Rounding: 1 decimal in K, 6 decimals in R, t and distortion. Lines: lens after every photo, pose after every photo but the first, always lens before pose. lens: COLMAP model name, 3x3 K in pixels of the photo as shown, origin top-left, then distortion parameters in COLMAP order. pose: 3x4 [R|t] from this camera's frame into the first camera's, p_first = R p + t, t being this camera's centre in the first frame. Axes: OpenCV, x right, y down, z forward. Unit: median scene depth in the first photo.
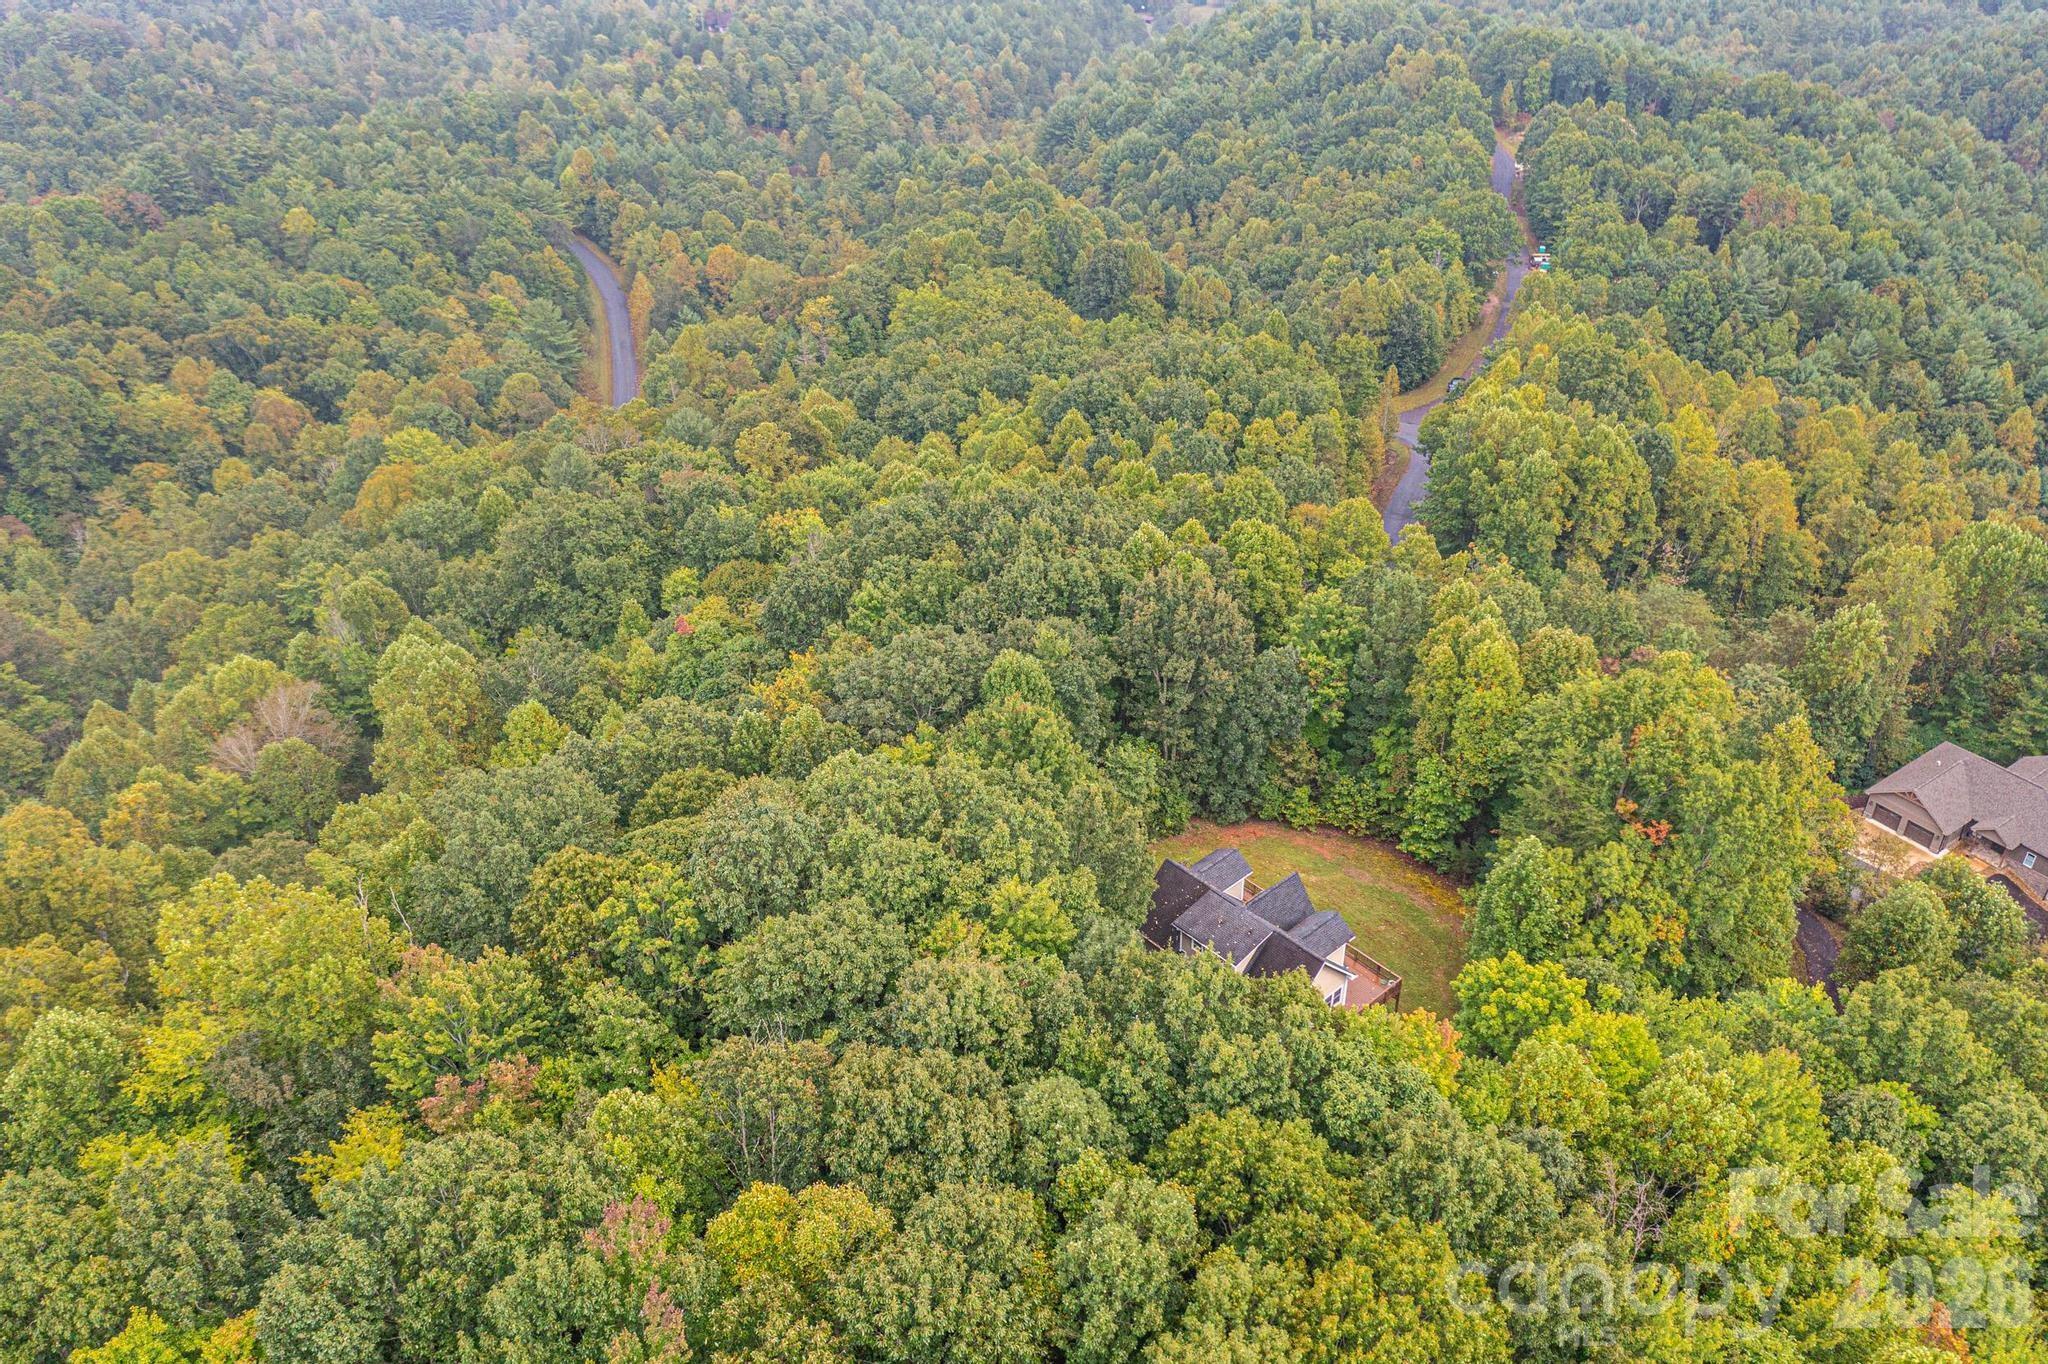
lens RADIAL K [[1615.7, 0, 1022.9], [0, 1615.7, 685.1], [0, 0, 1]] dist [-0.013930, 0.037557]
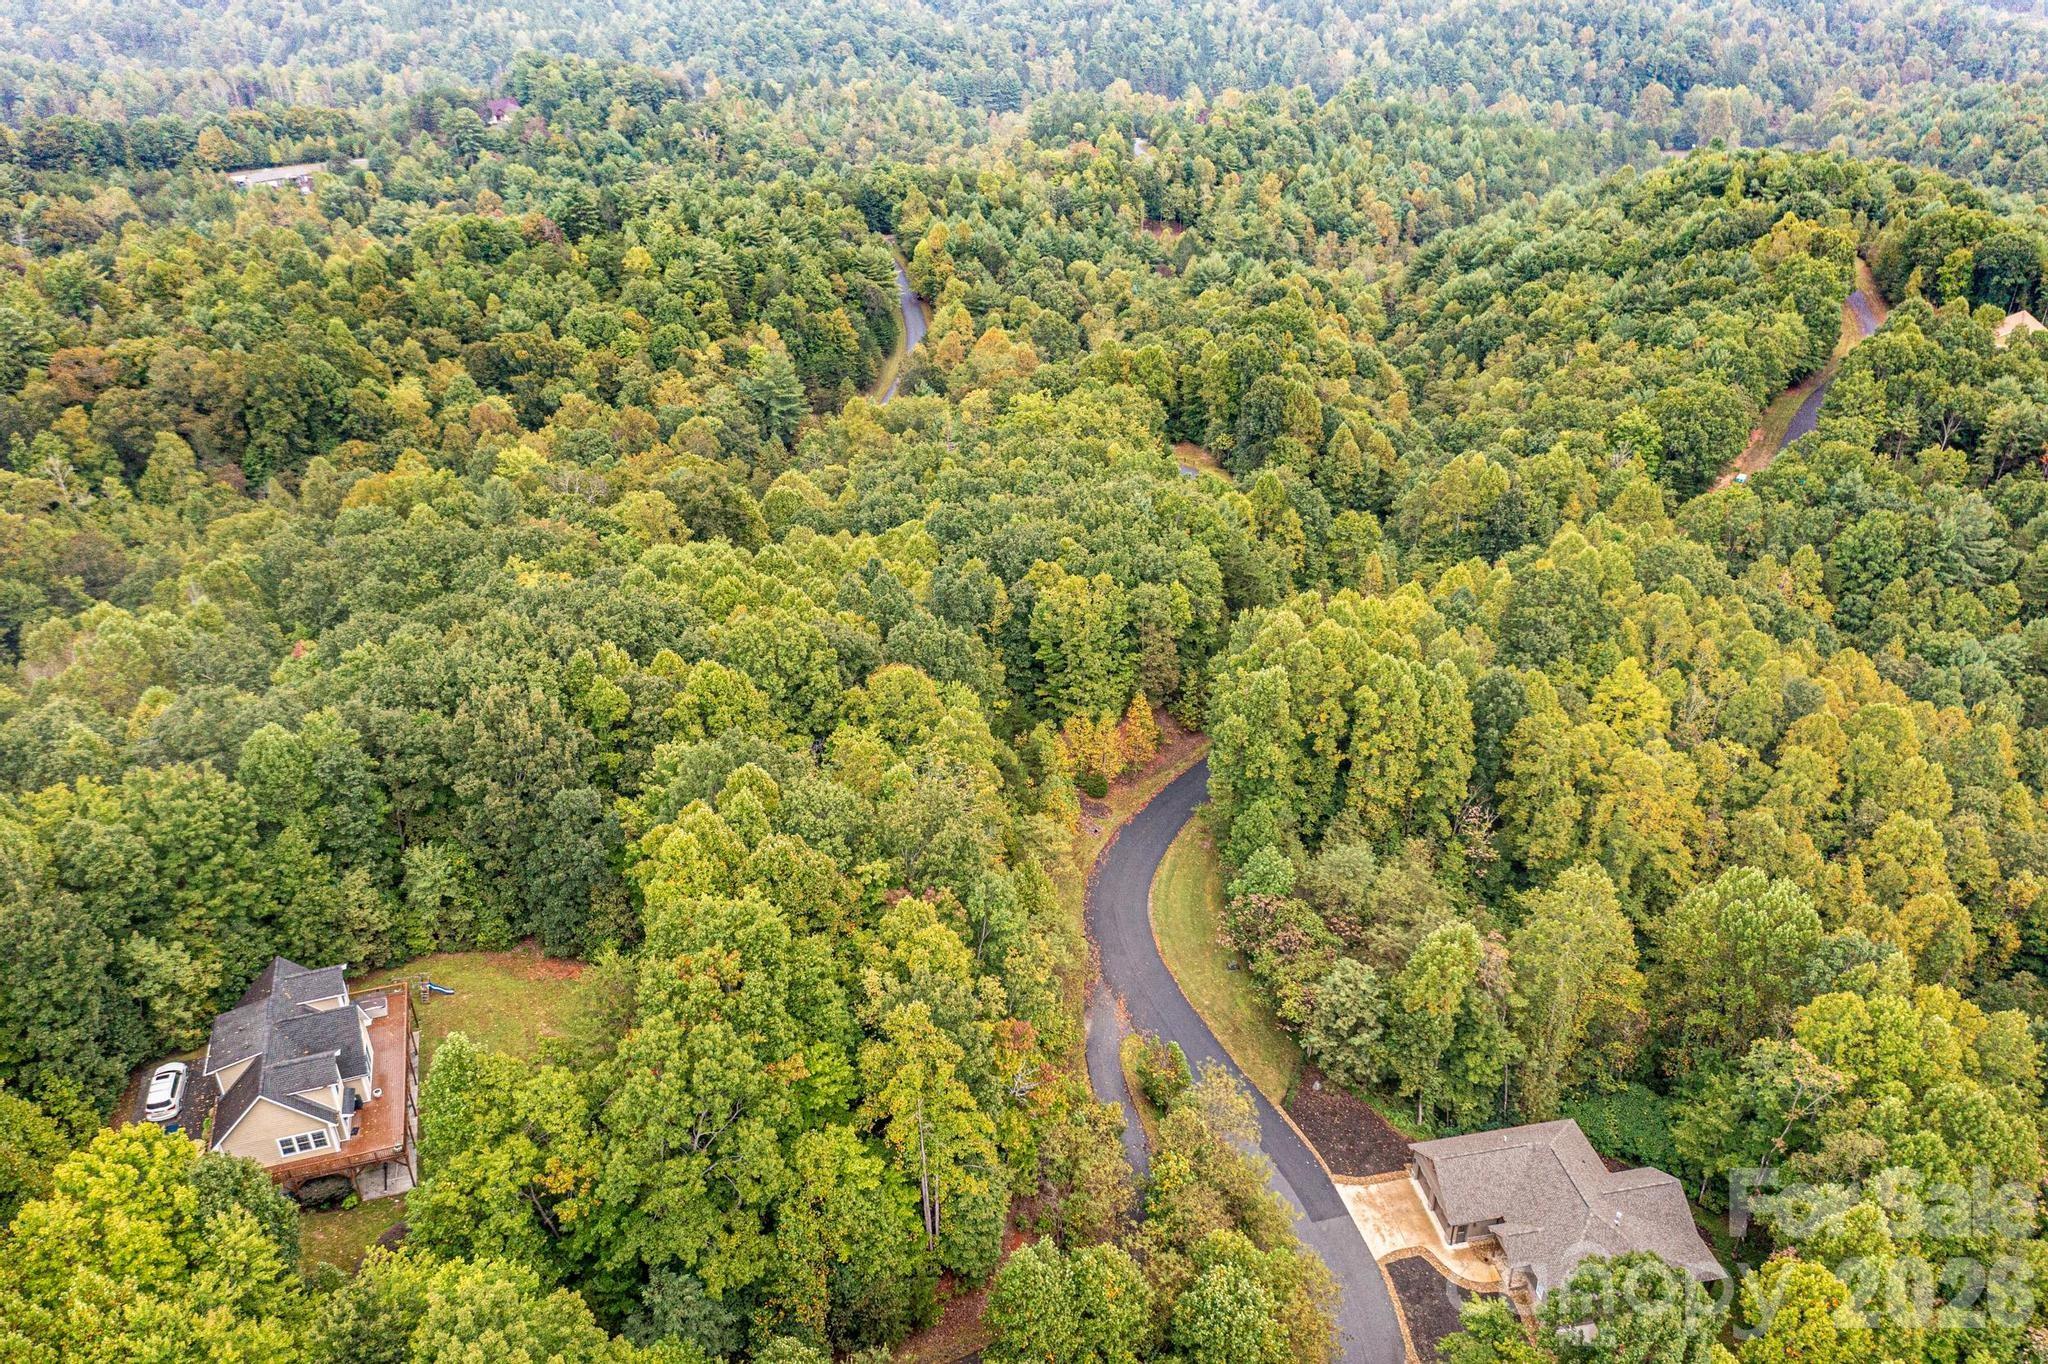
lens RADIAL K [[1615.7, 0, 1020.0], [0, 1615.7, 687.4], [0, 0, 1]] dist [-0.013930, 0.037557]
pose [[0.910334, 0.212857, -0.354943, 0.265711], [-0.230426, 0.973061, -0.007442, -0.049812], [0.343797, 0.088562, 0.934858, 0.066058]]
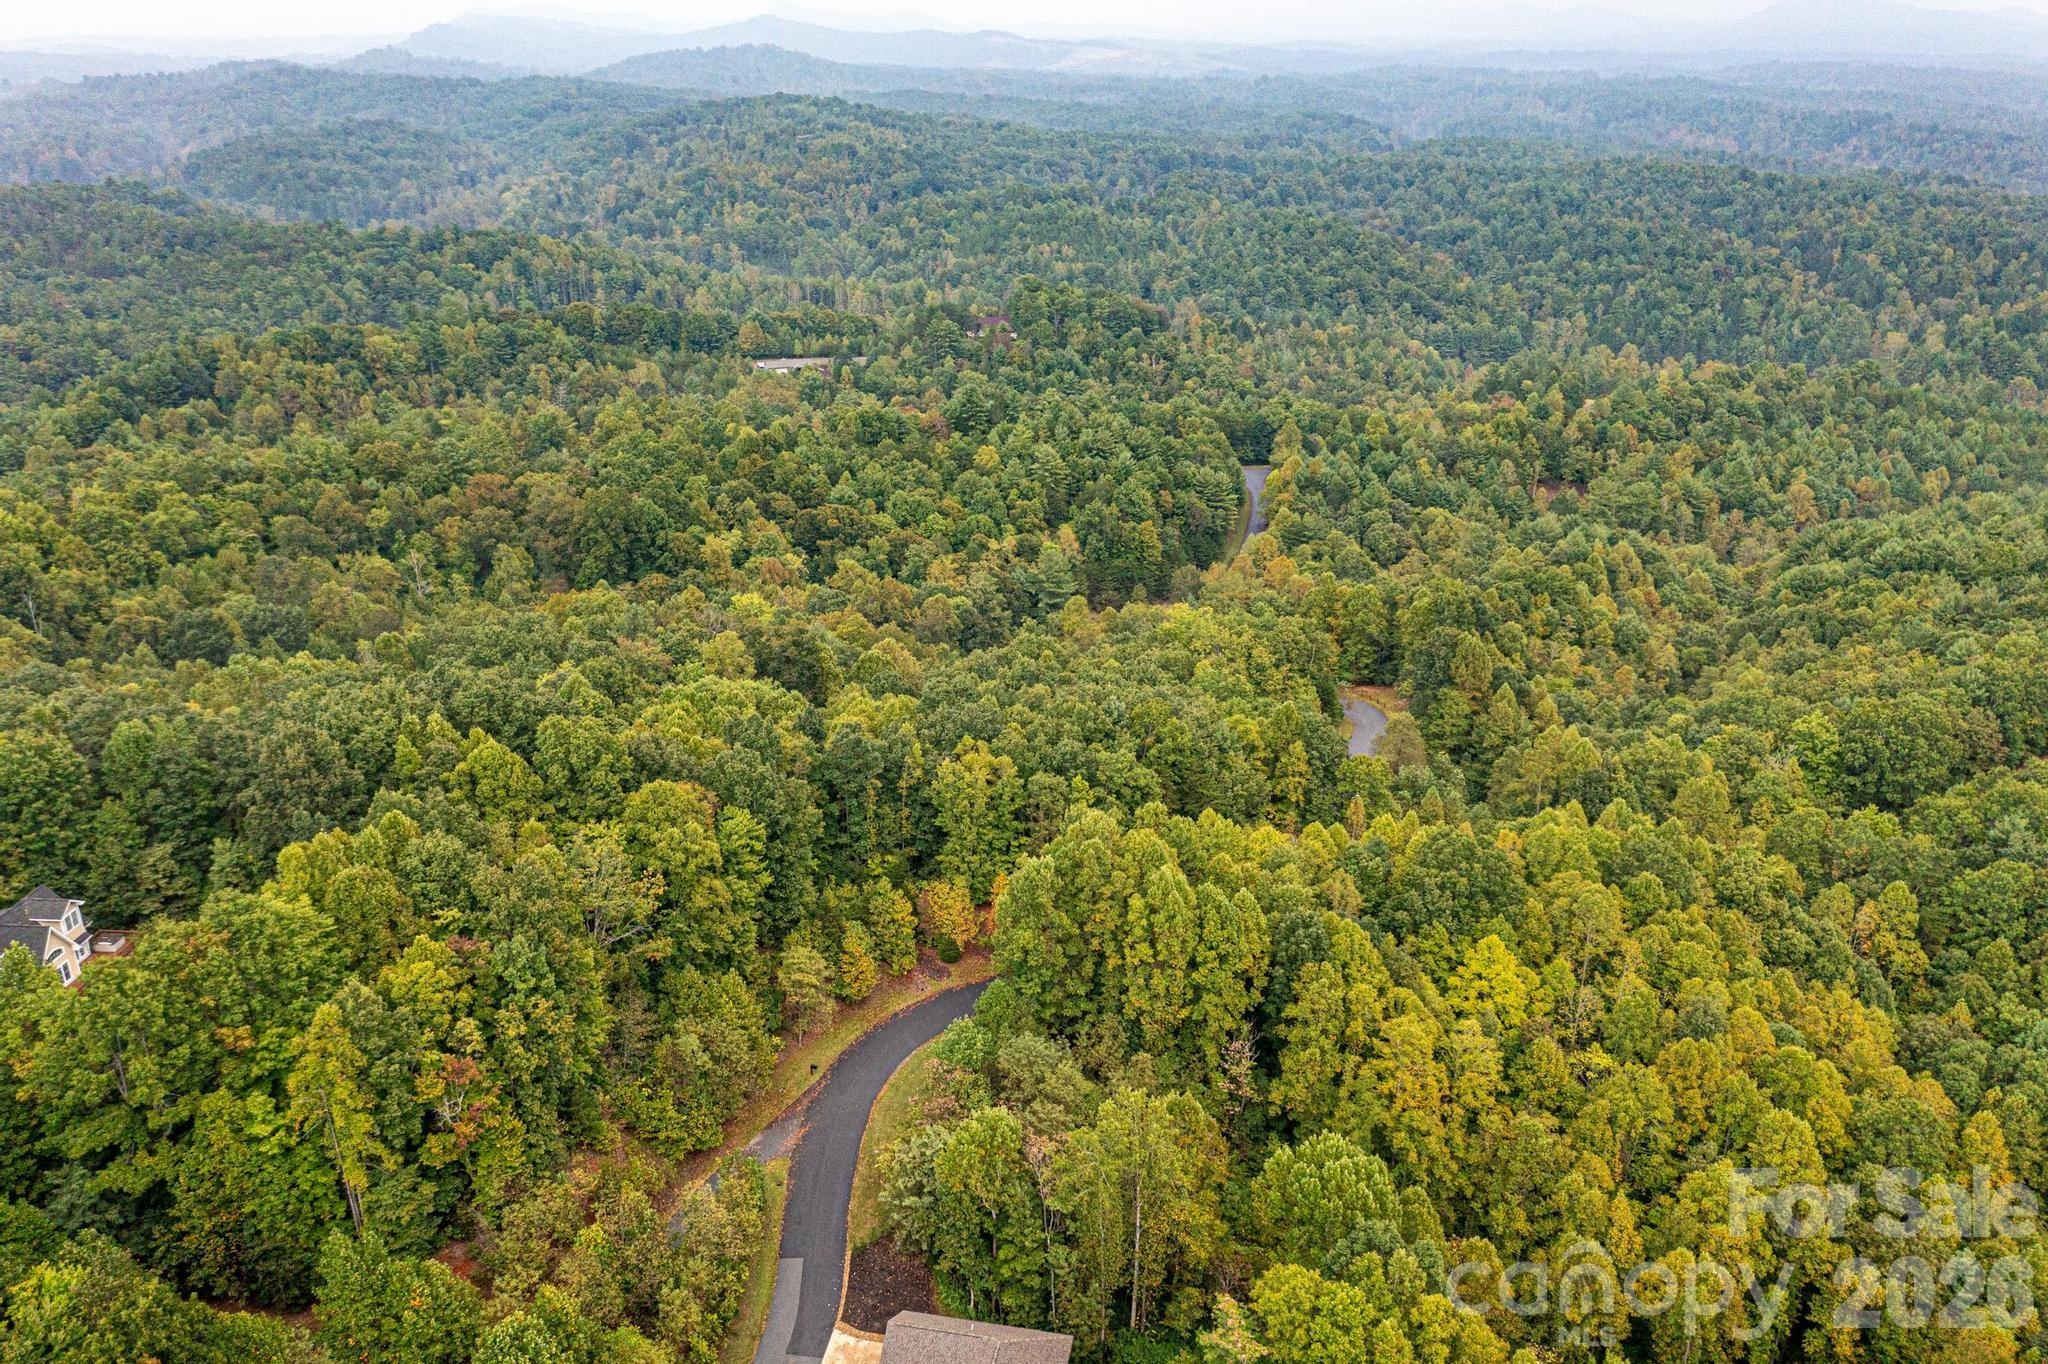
lens RADIAL K [[1615.7, 0, 1018.0], [0, 1615.7, 688.2], [0, 0, 1]] dist [-0.013930, 0.037557]
pose [[0.680393, 0.288003, -0.673884, 0.473185], [-0.408498, 0.912482, -0.022469, -0.107847], [0.608436, 0.290569, 0.738495, 0.148130]]
